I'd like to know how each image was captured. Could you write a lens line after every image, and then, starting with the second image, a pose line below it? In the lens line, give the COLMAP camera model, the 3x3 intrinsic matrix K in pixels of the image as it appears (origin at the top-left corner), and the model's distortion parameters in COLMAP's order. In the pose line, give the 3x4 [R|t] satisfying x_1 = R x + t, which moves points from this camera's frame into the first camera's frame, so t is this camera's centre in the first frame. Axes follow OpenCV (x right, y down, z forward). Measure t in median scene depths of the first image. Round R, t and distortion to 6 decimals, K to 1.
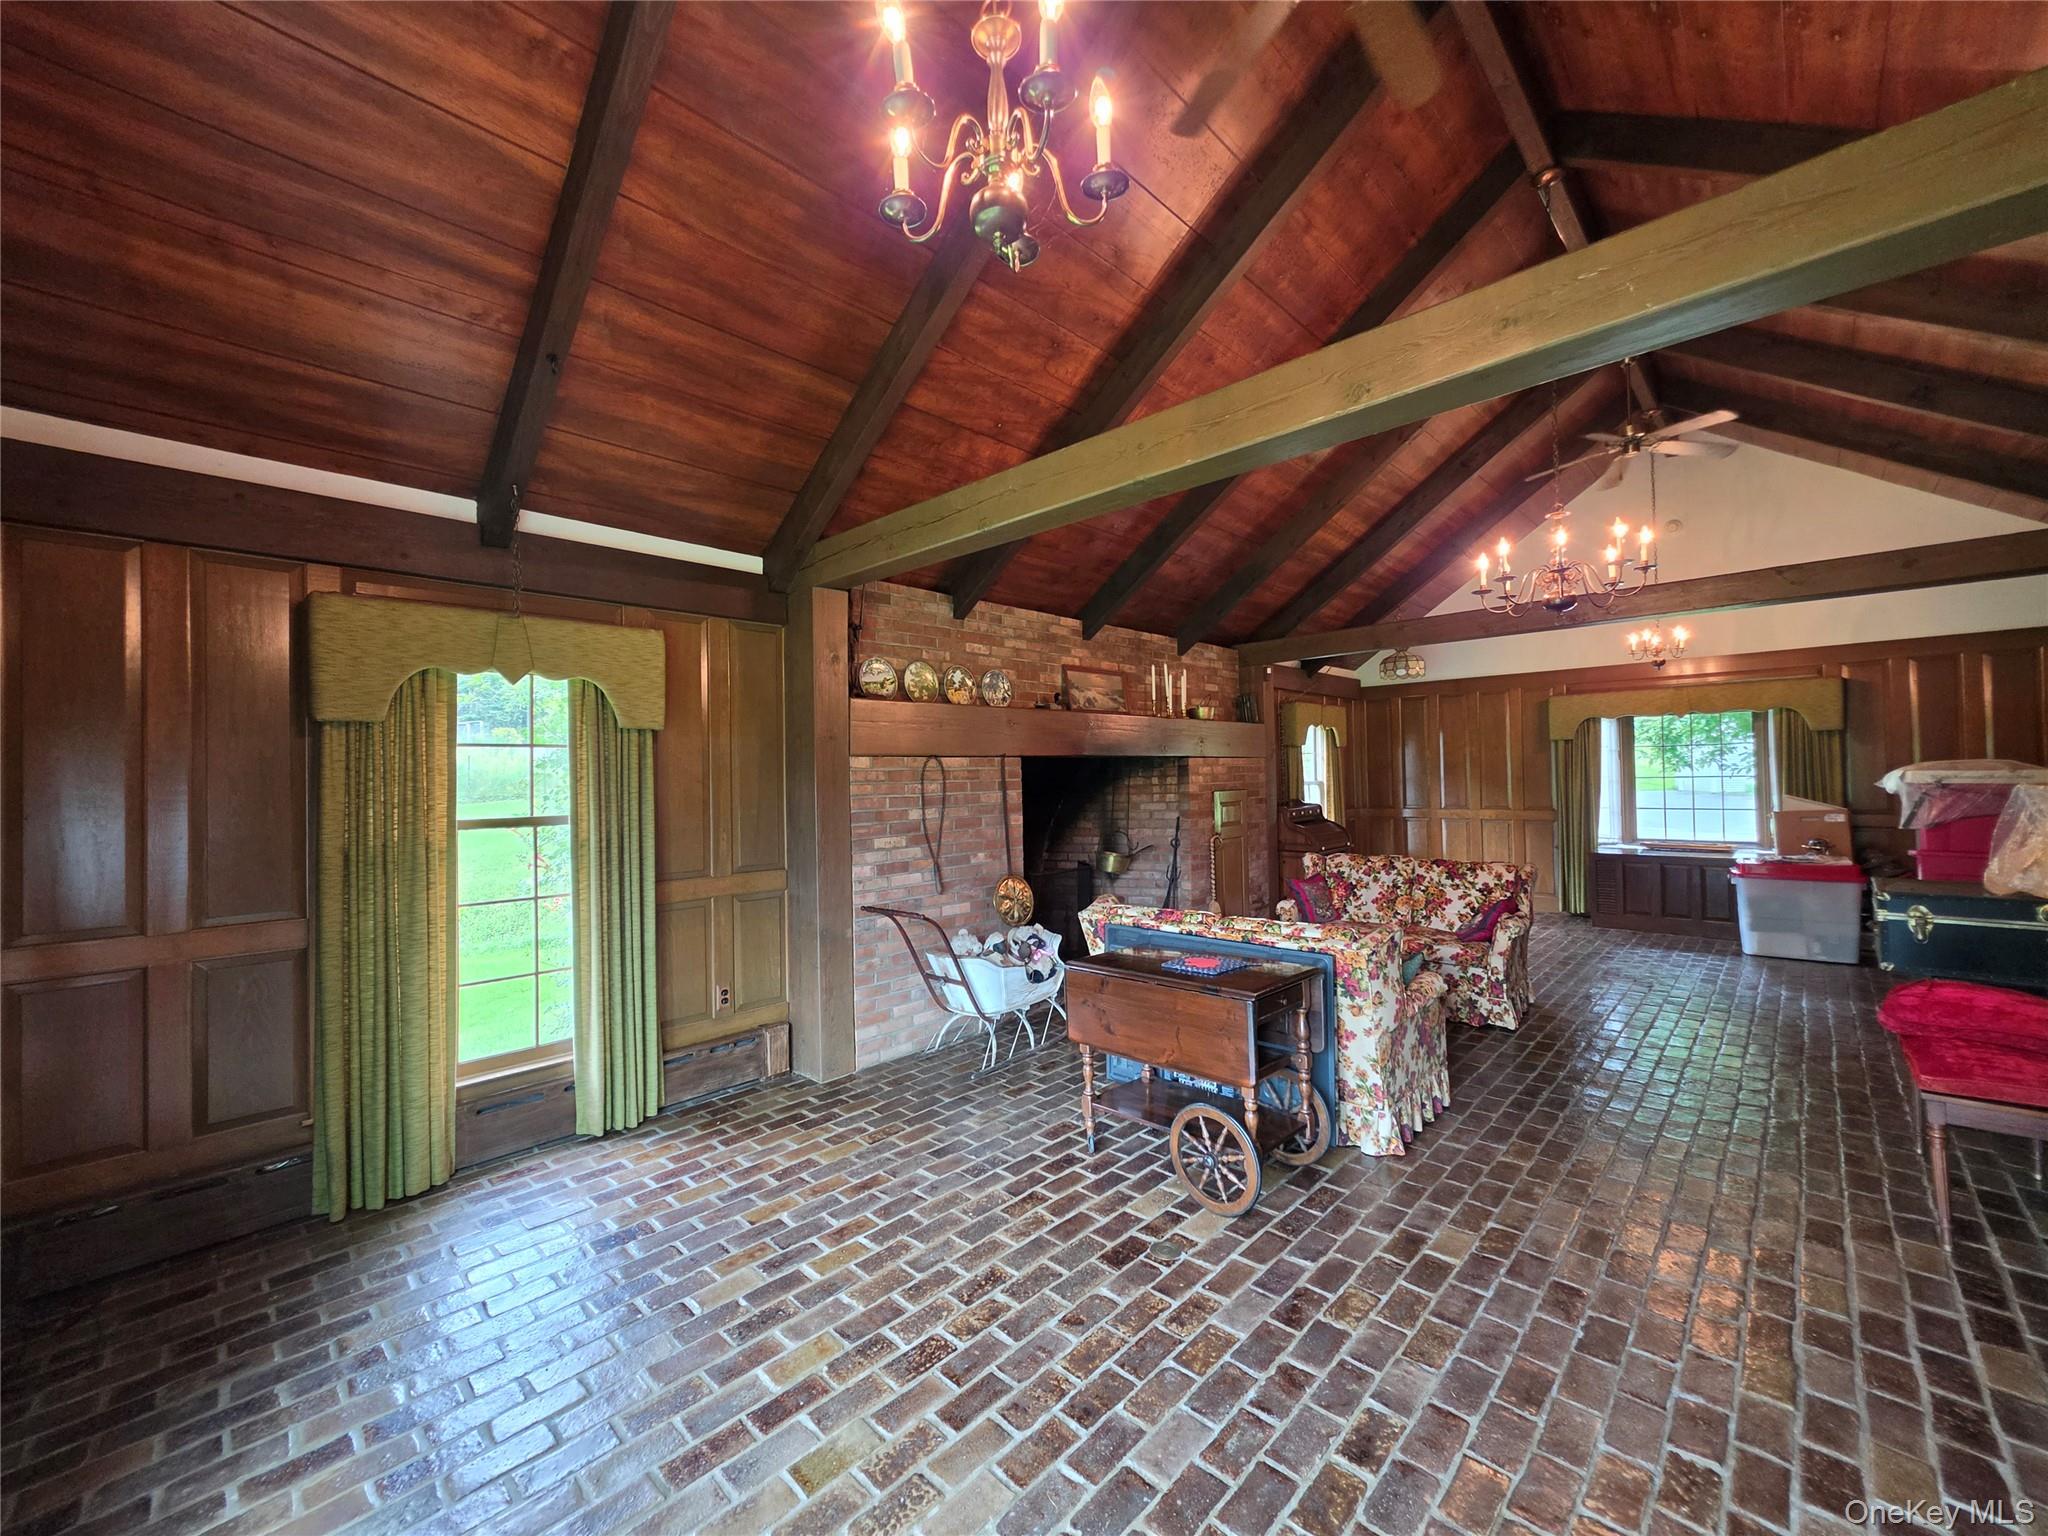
lens RADIAL K [[820.0, 0, 1023.8], [0, 820.0, 763.0], [0, 0, 1]] dist [-0.003837, 0.000268]
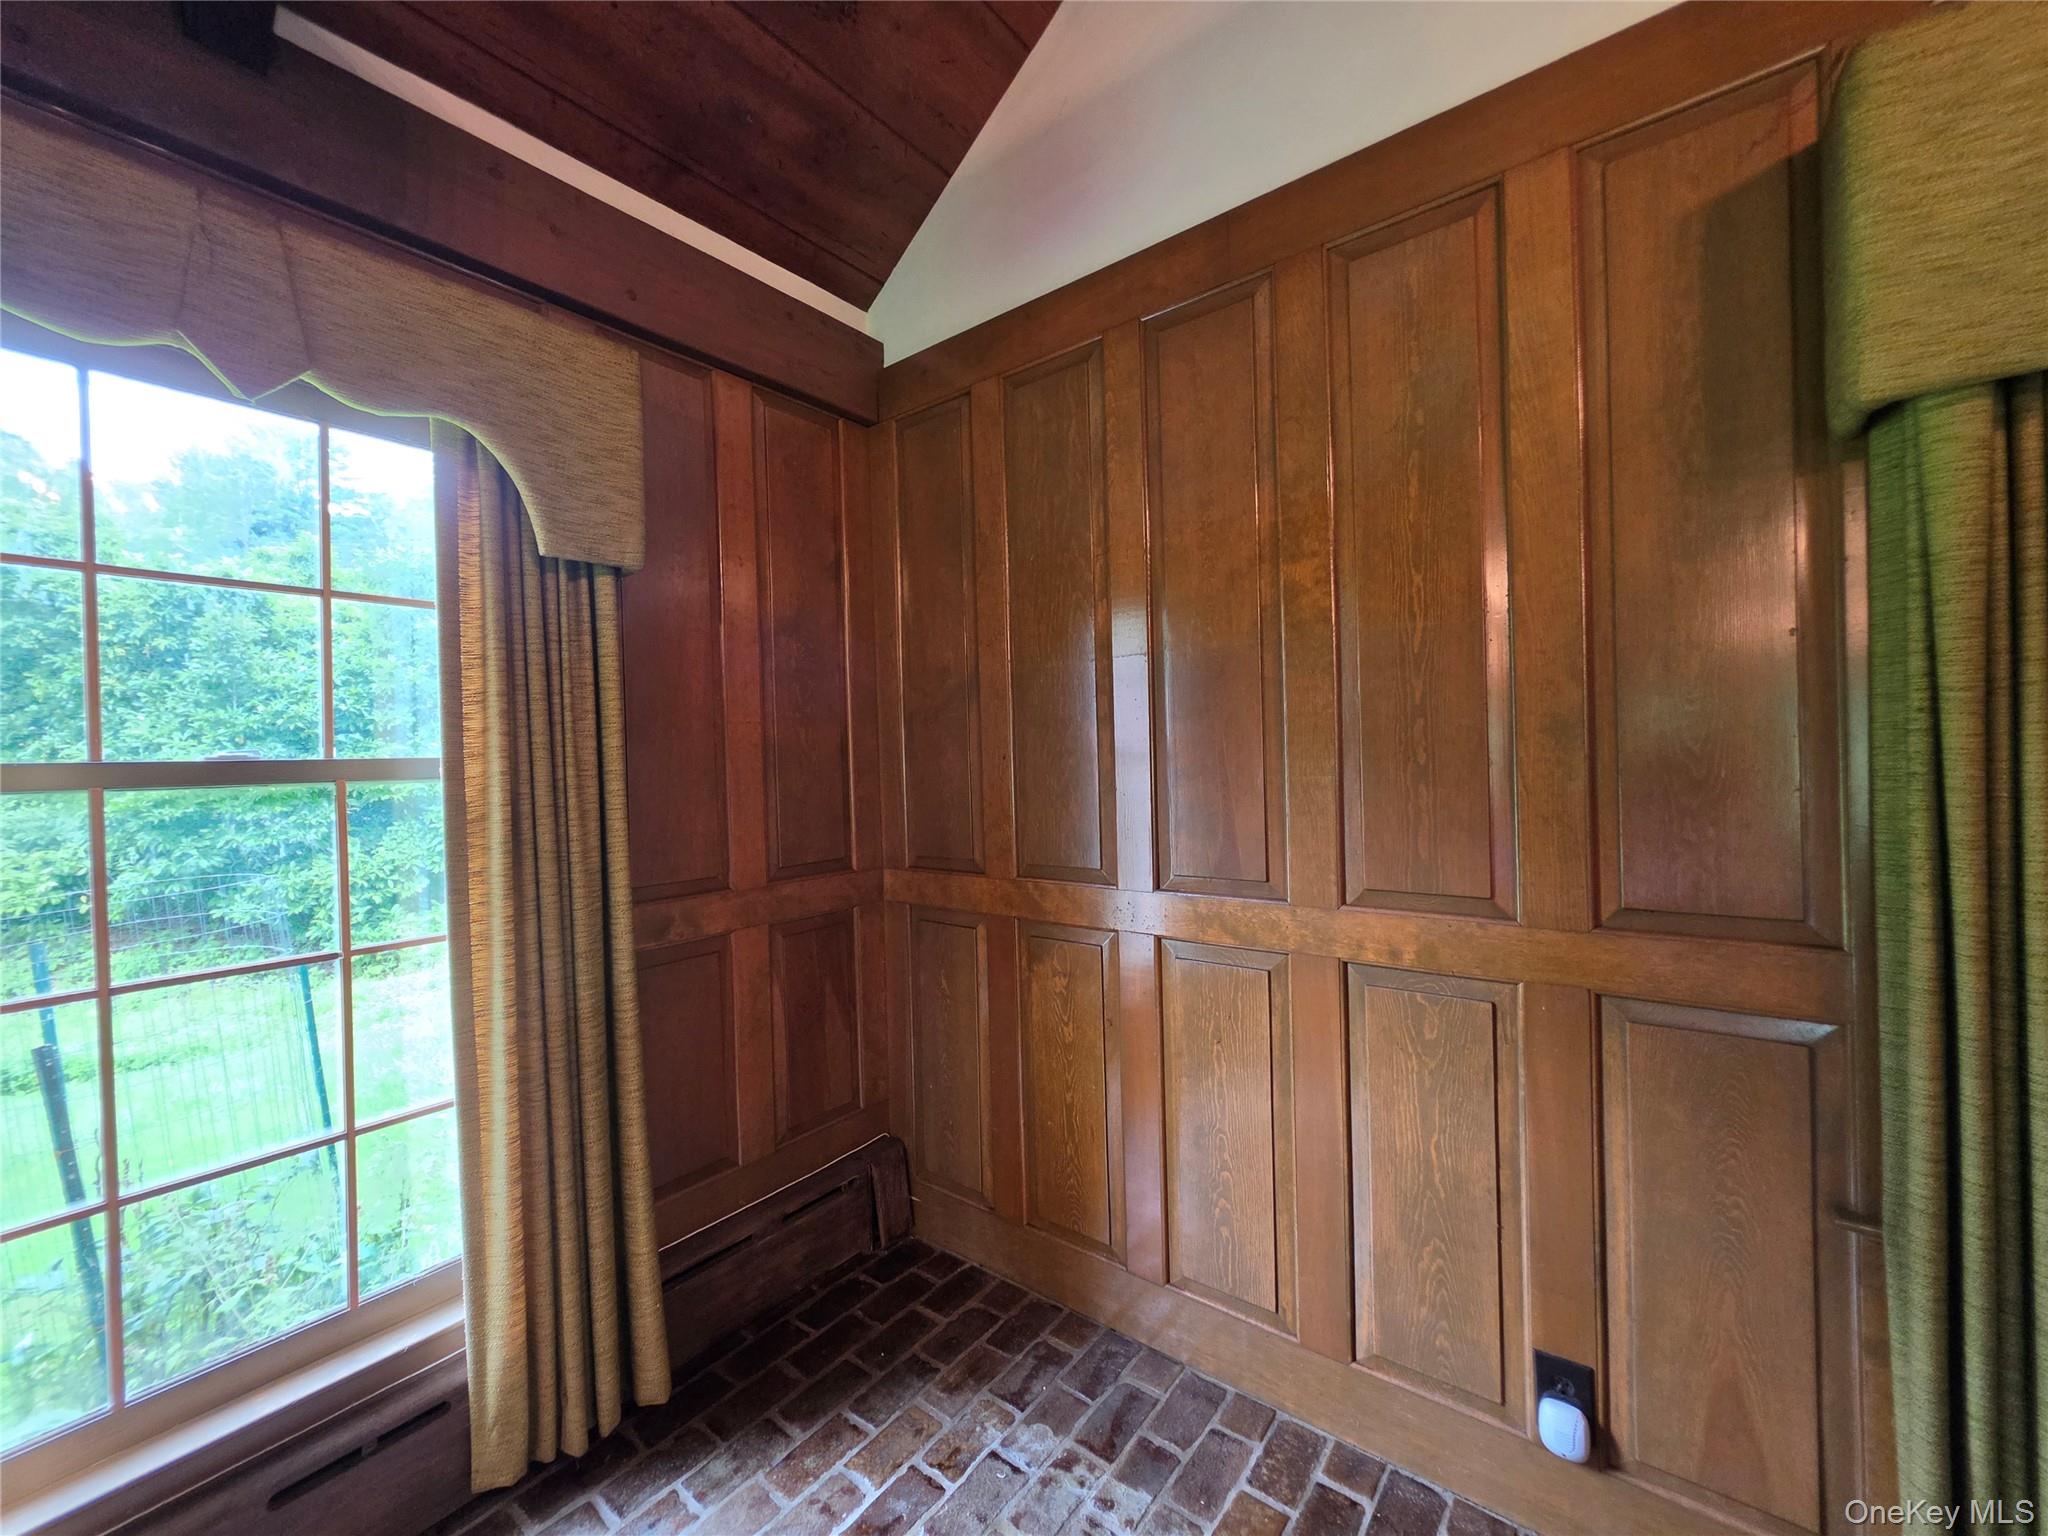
lens RADIAL K [[826.4, 0, 986.4], [0, 826.4, 768.9], [0, 0, 1]] dist [-0.000761, 0.002488]
pose [[0.997026, 0.004439, 0.076943, -2.415513], [-0.007714, 0.999074, 0.042319, 0.391748], [-0.076684, -0.042786, 0.996137, 4.348236]]
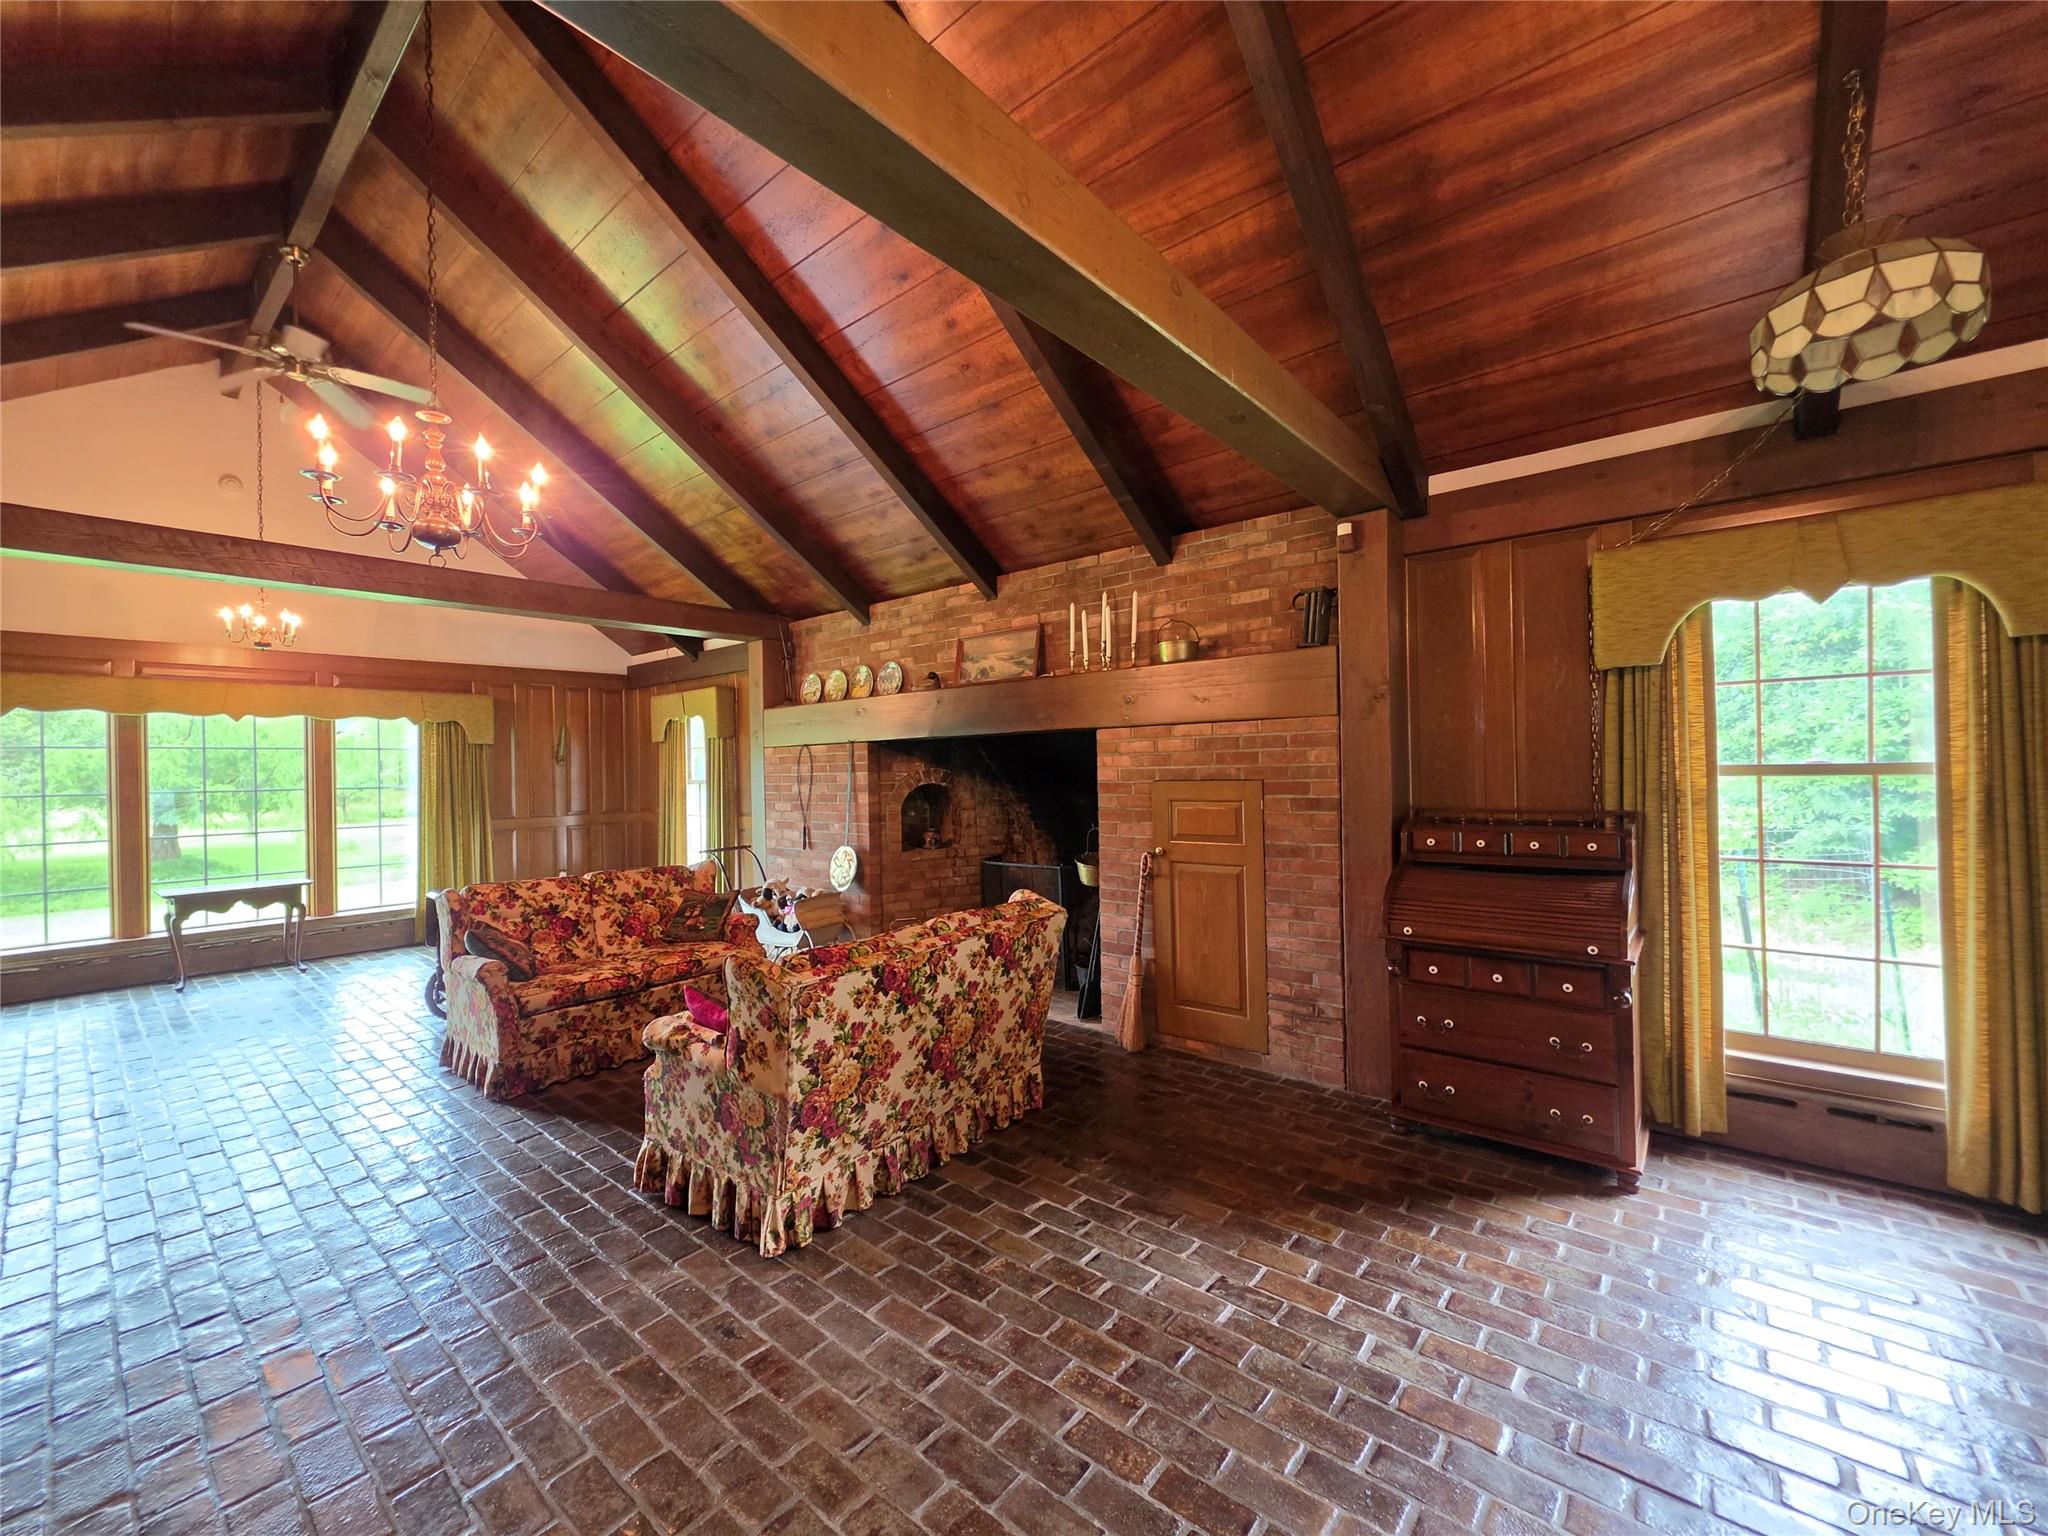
lens RADIAL K [[820.0, 0, 1023.8], [0, 820.0, 763.0], [0, 0, 1]] dist [-0.003837, 0.000268]
pose [[0.073038, 0.027558, -0.996948, 0.963212], [0.050144, 0.998252, 0.031268, -0.003081], [0.996068, -0.052274, 0.071528, 0.976321]]
